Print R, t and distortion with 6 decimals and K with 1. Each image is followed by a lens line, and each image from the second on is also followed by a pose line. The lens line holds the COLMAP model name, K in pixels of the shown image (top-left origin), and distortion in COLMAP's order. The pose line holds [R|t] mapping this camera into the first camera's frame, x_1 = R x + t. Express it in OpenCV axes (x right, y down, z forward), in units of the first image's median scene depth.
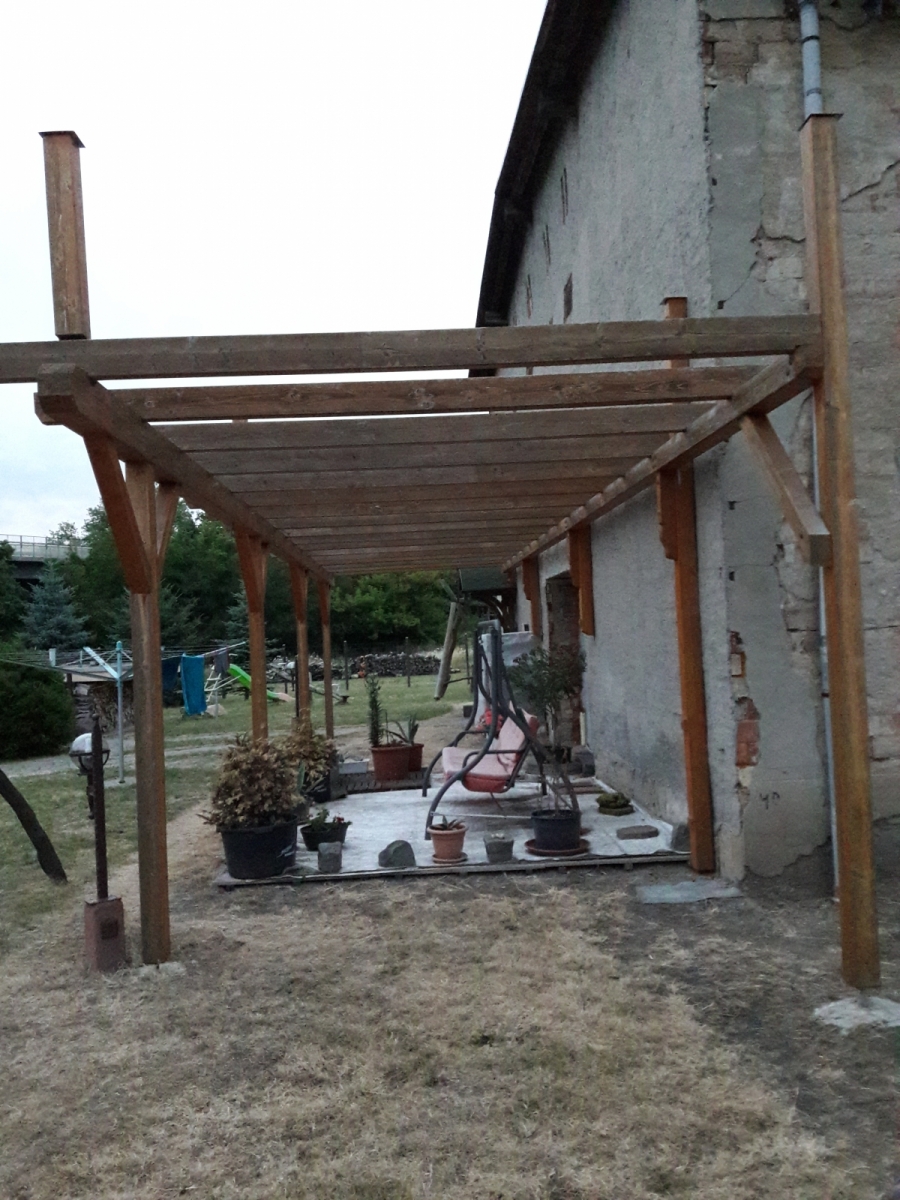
lens RADIAL K [[980.6, 0, 446.8], [0, 980.6, 601.3], [0, 0, 1]] dist [0.034223, -0.055981]
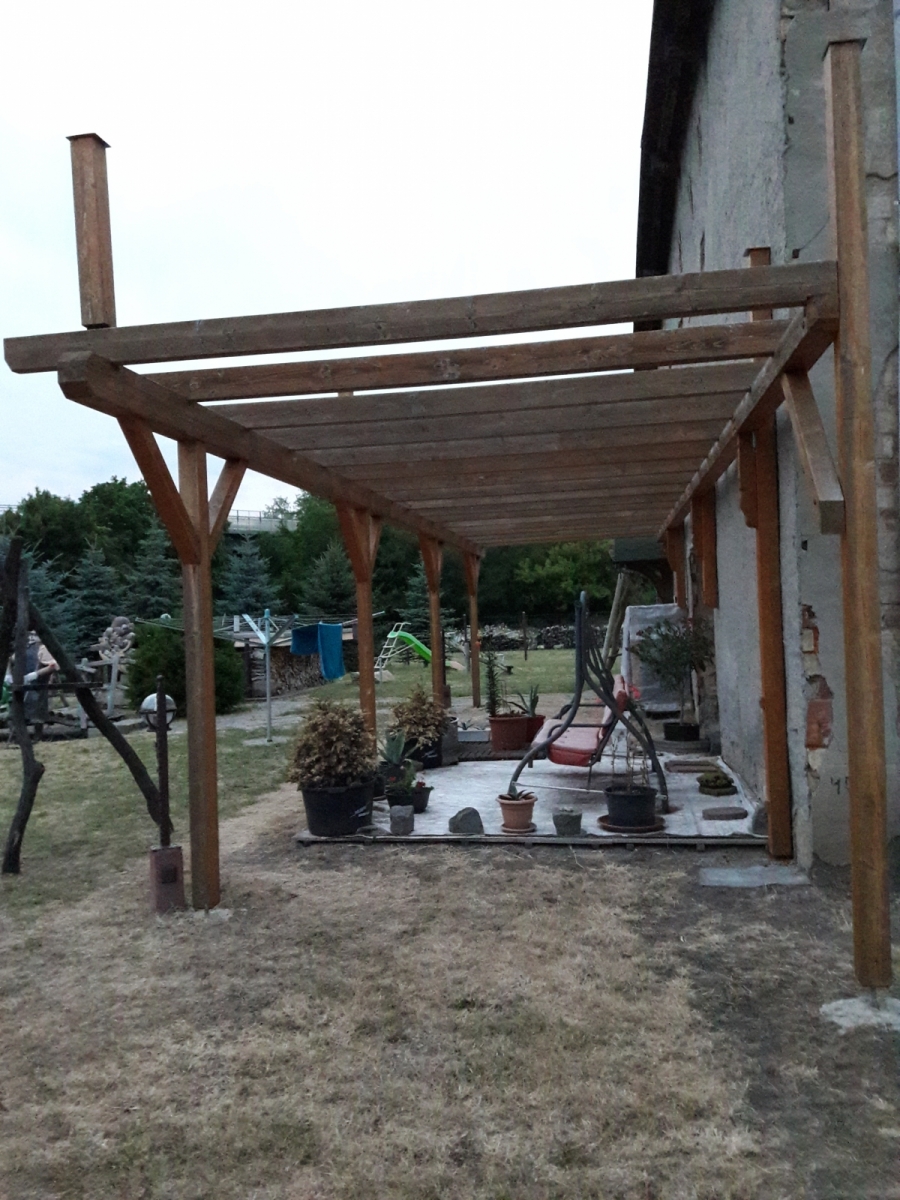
lens RADIAL K [[980.6, 0, 415.2], [0, 980.6, 600.3], [0, 0, 1]] dist [0.034223, -0.055981]
pose [[0.978173, 0.007766, -0.207649, 0.147893], [-0.001777, 0.999577, 0.029016, 0.000130], [0.207787, -0.028014, 0.977773, 0.006921]]
